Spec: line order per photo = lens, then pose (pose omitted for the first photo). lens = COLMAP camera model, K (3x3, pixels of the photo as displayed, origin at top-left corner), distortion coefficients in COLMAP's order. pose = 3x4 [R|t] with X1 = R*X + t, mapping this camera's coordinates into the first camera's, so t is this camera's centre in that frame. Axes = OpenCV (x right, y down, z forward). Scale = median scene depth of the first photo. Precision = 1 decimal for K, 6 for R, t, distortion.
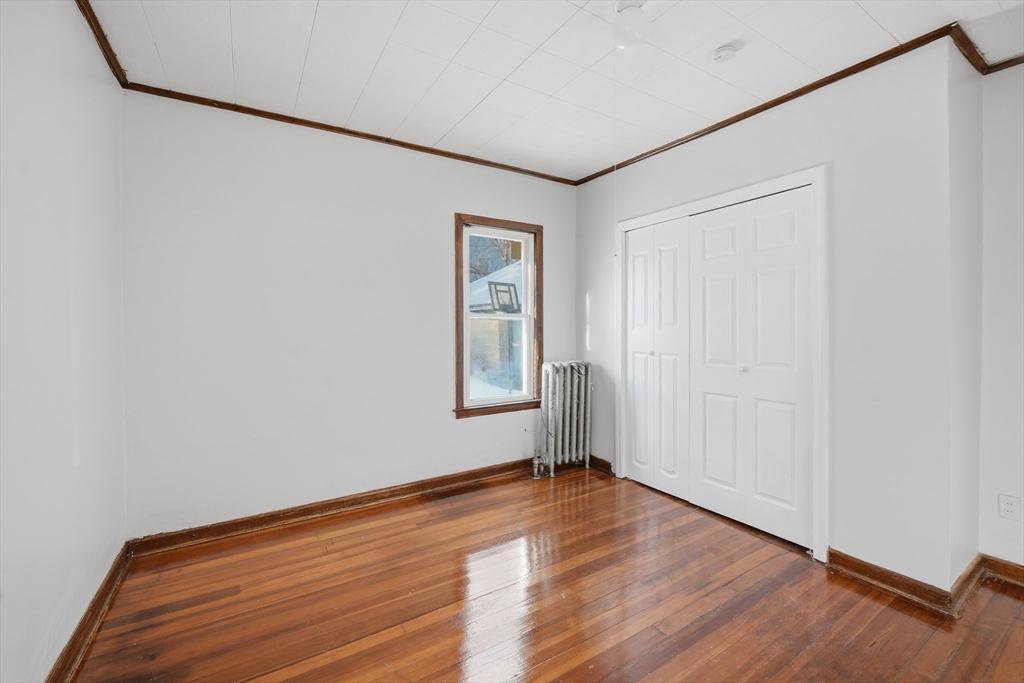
lens RADIAL K [[426.0, 0, 514.9], [0, 426.0, 335.5], [0, 0, 1]] dist [-0.012794, -0.000409]
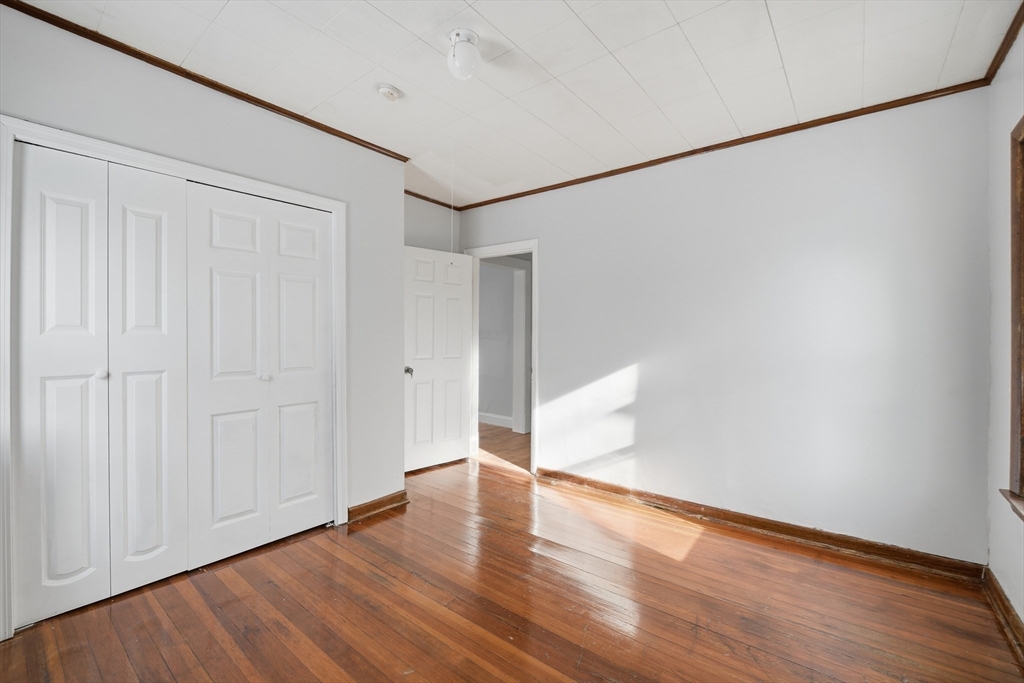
lens RADIAL K [[426.0, 0, 514.9], [0, 426.0, 335.5], [0, 0, 1]] dist [-0.012794, -0.000409]
pose [[-0.321242, -0.003000, 0.946992, -0.481101], [0.010804, 0.999918, 0.006832, -0.013196], [-0.946936, 0.012426, -0.321183, 0.728685]]
